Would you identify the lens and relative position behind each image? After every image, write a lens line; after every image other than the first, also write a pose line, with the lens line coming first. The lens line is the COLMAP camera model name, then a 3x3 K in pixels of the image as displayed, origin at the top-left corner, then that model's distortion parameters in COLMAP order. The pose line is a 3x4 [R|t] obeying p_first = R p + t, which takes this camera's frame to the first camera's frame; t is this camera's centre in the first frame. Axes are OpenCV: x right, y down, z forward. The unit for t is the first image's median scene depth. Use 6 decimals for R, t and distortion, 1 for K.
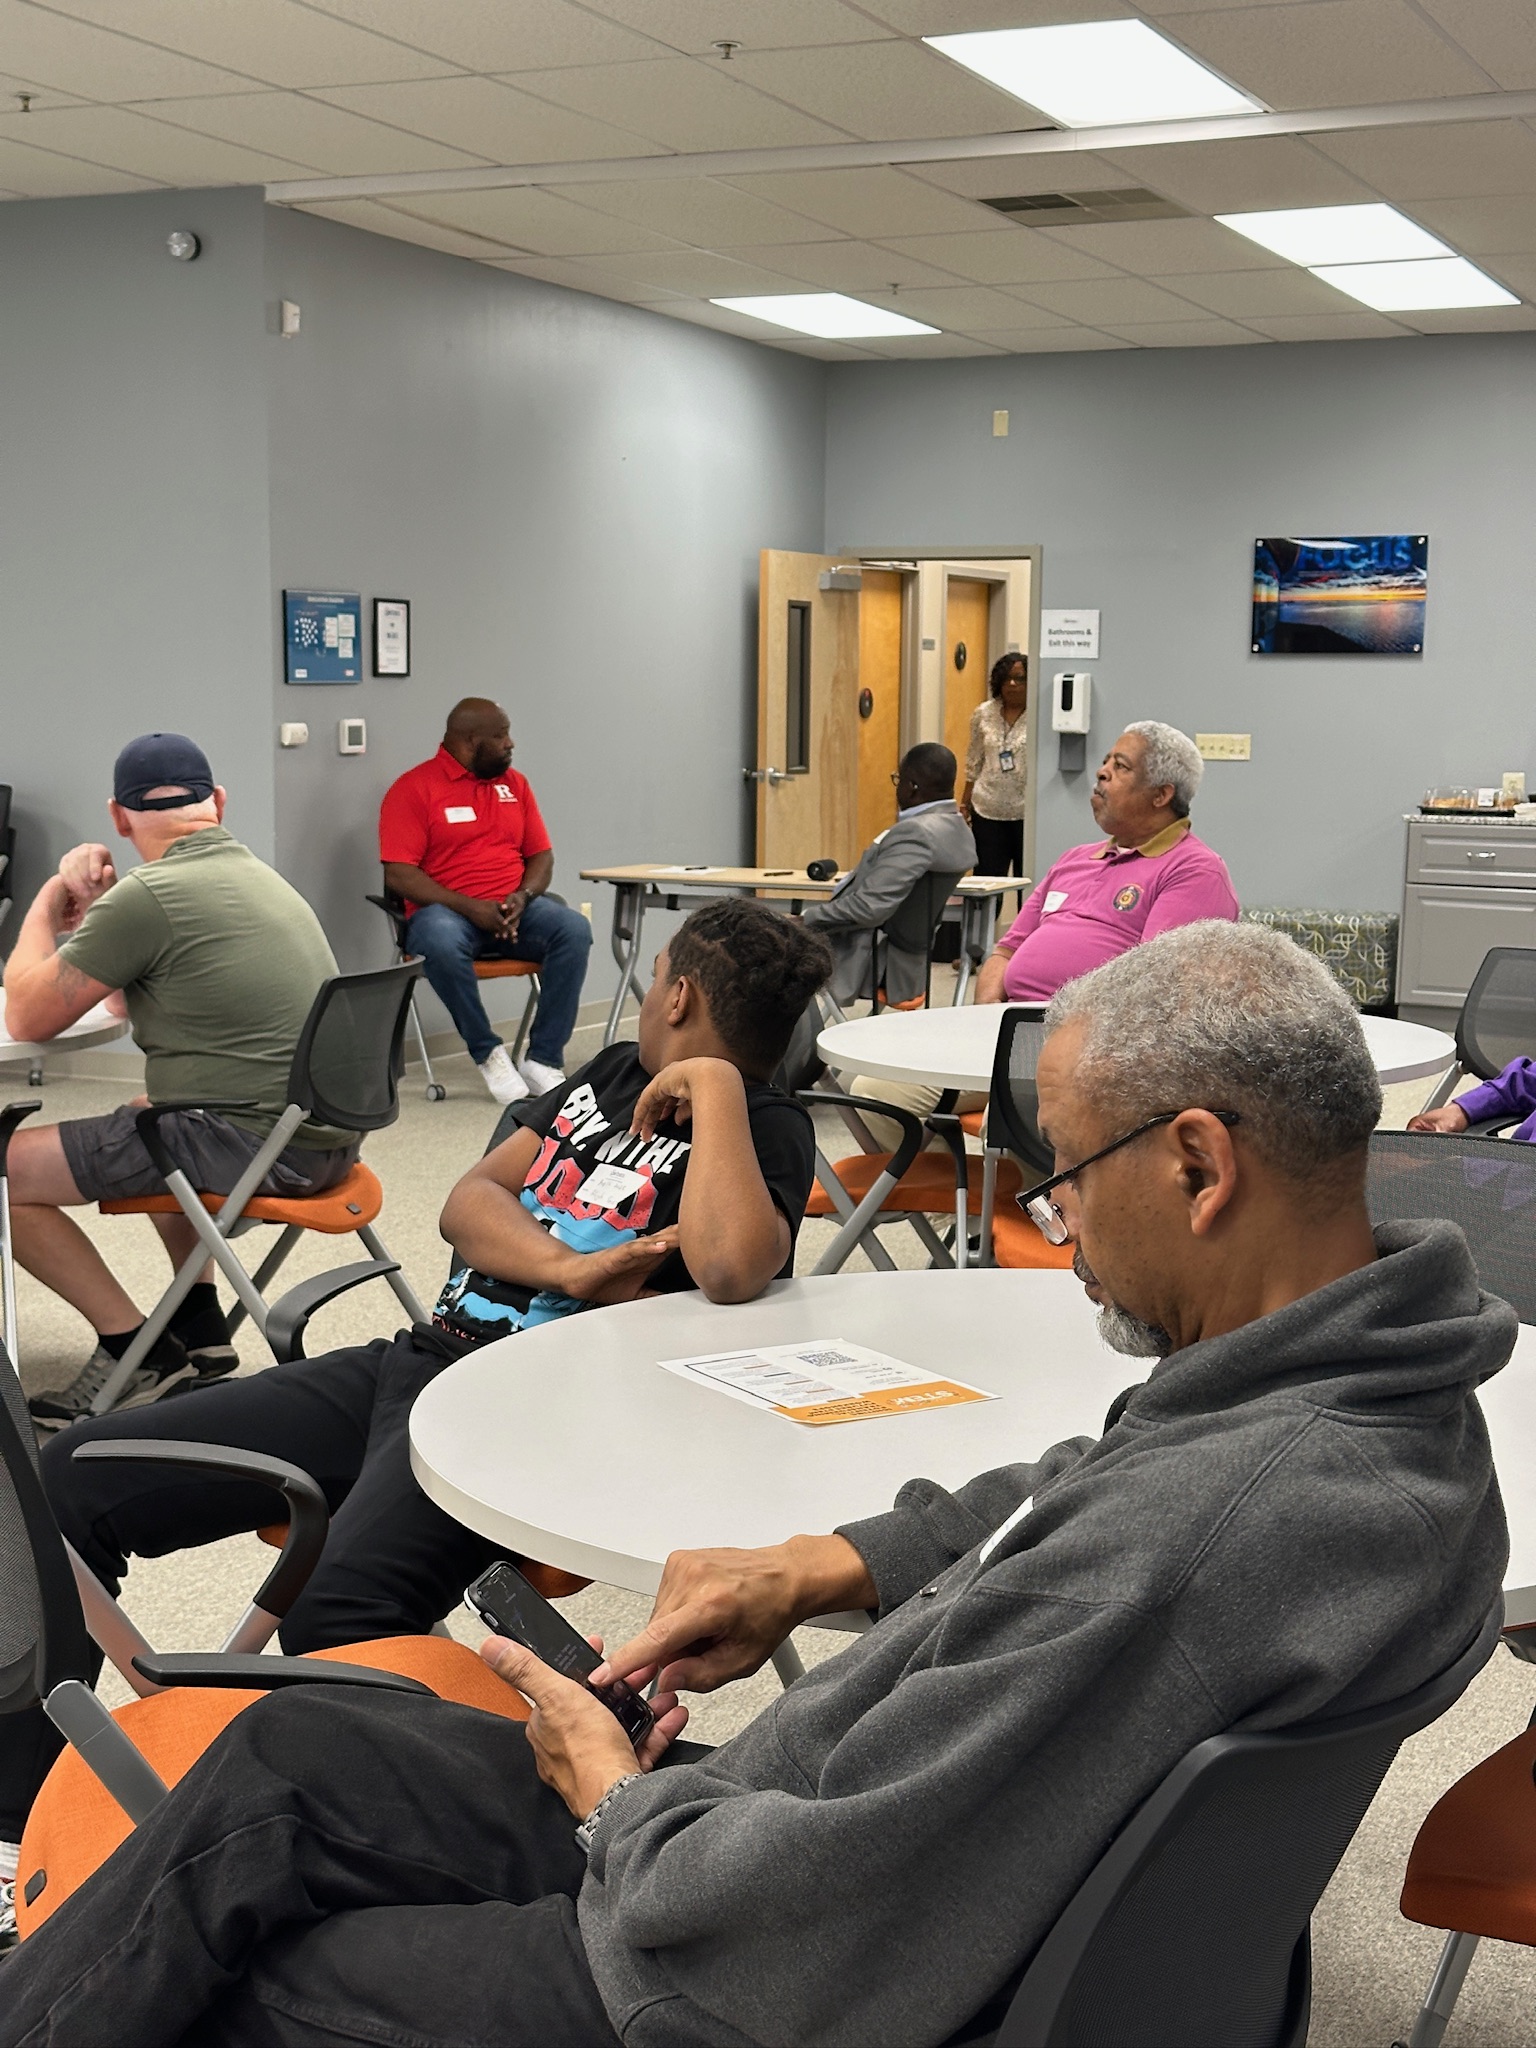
lens RADIAL K [[2832.0, 0, 768.0], [0, 2832.0, 1024.0], [0, 0, 1]] dist [0.174632, -0.387309]
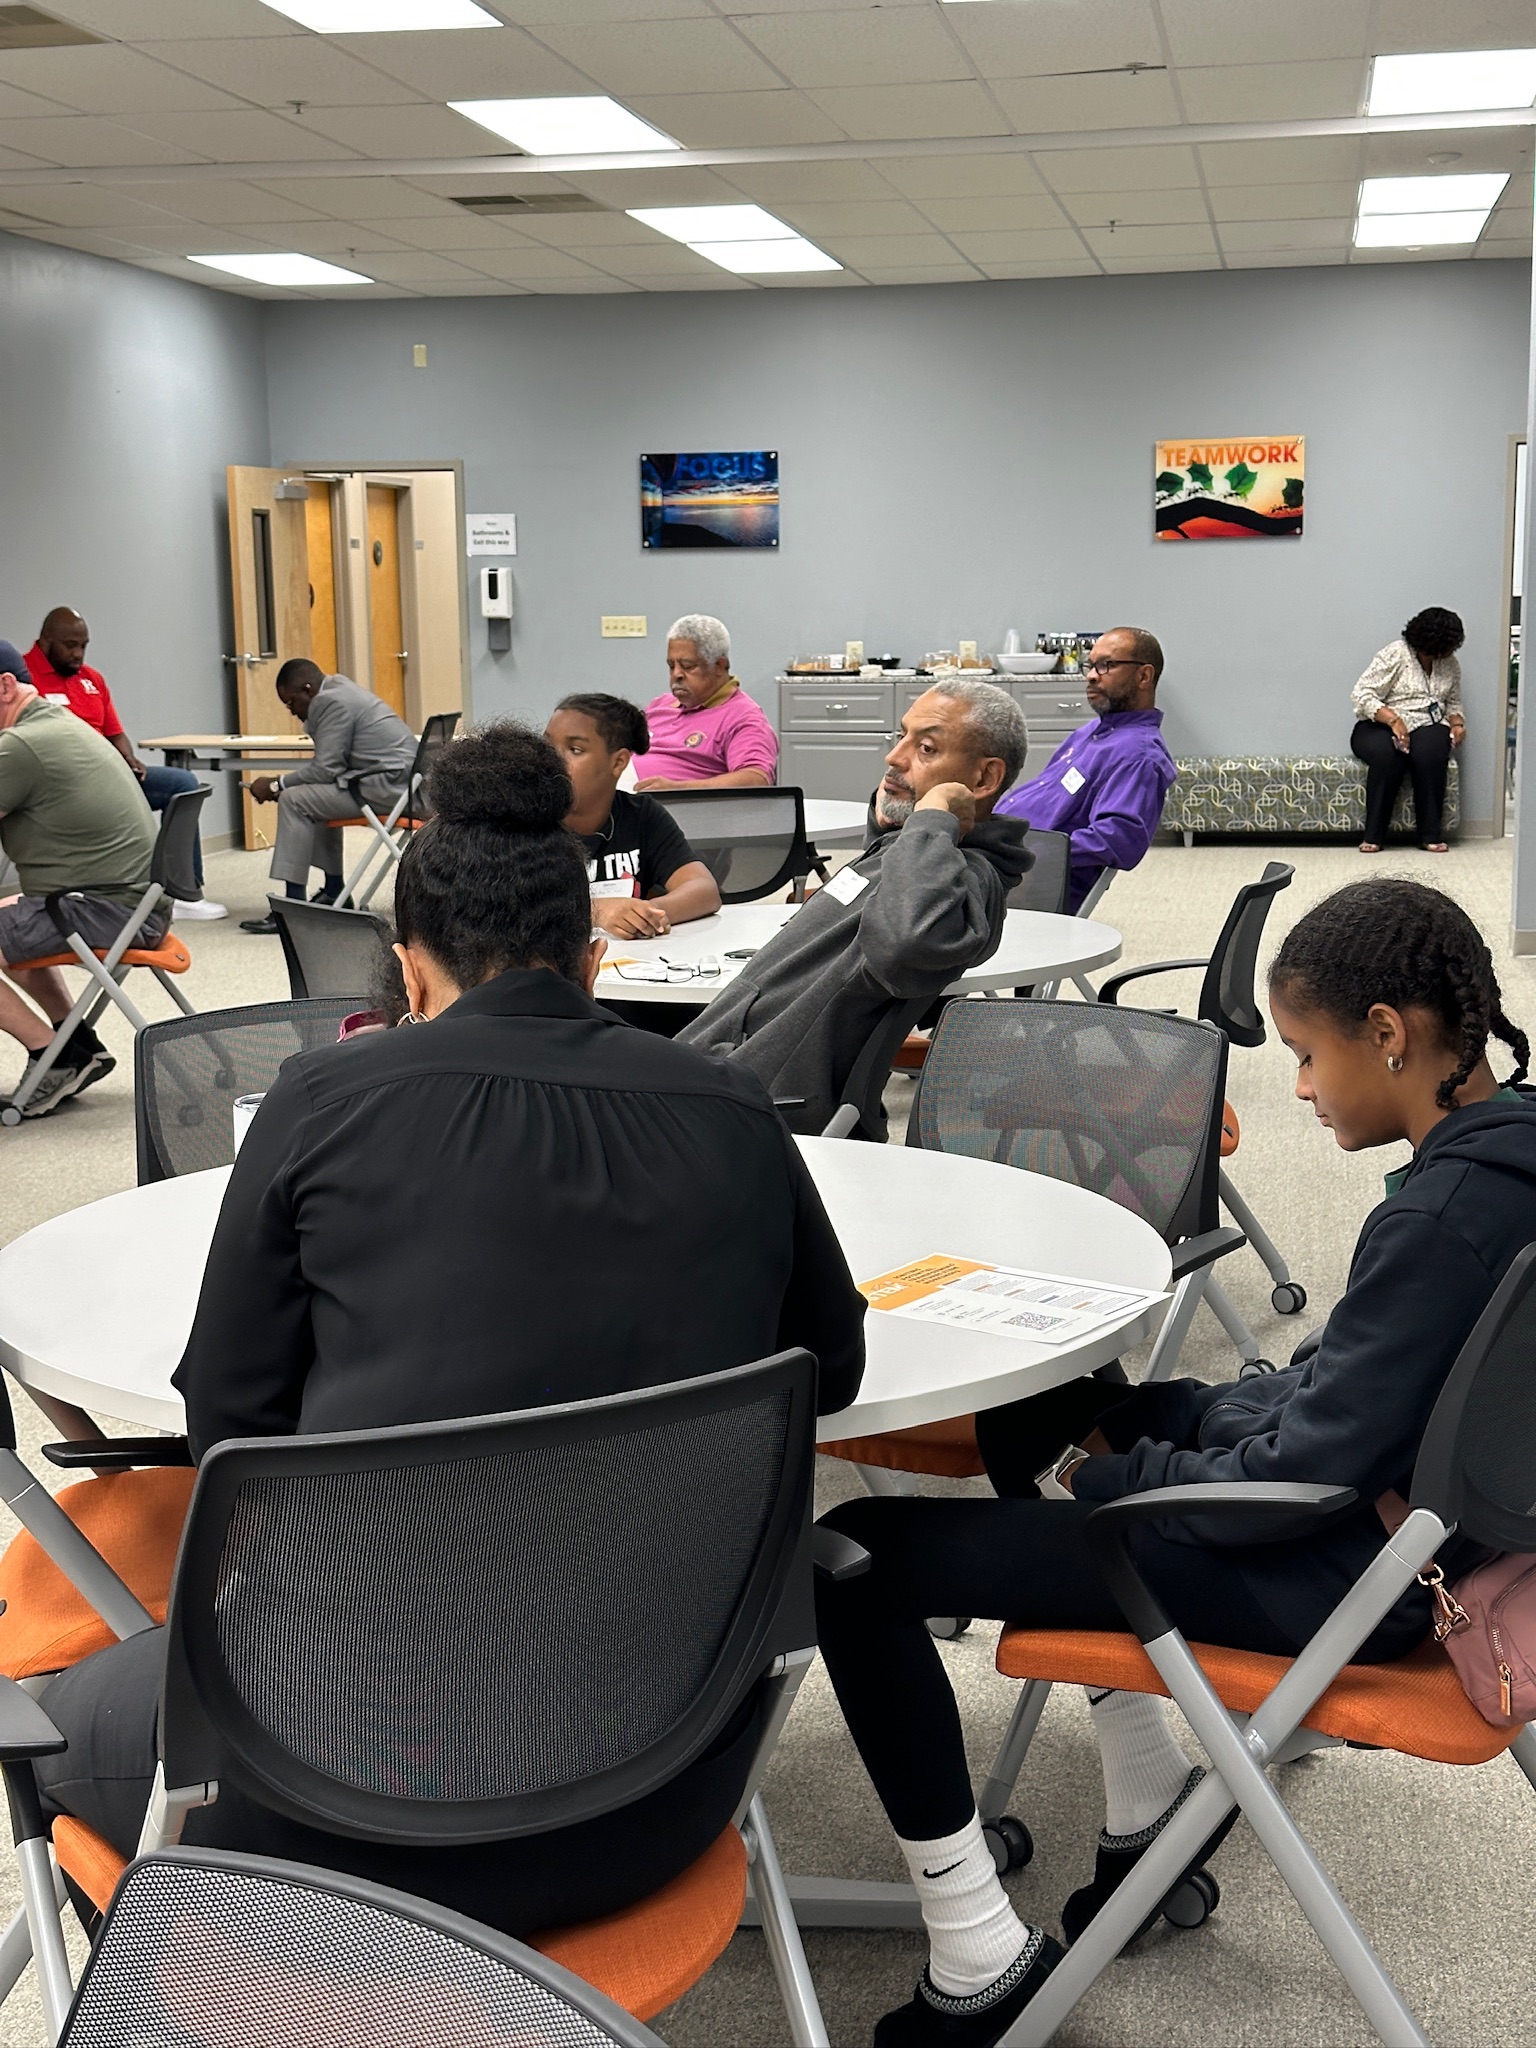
lens RADIAL K [[2832.0, 0, 768.0], [0, 2832.0, 1024.0], [0, 0, 1]] dist [0.174632, -0.387309]
pose [[0.968267, -0.064743, 0.241386, -0.086860], [0.055059, 0.997392, 0.046655, 0.019396], [-0.243777, -0.031884, 0.969307, -0.203017]]
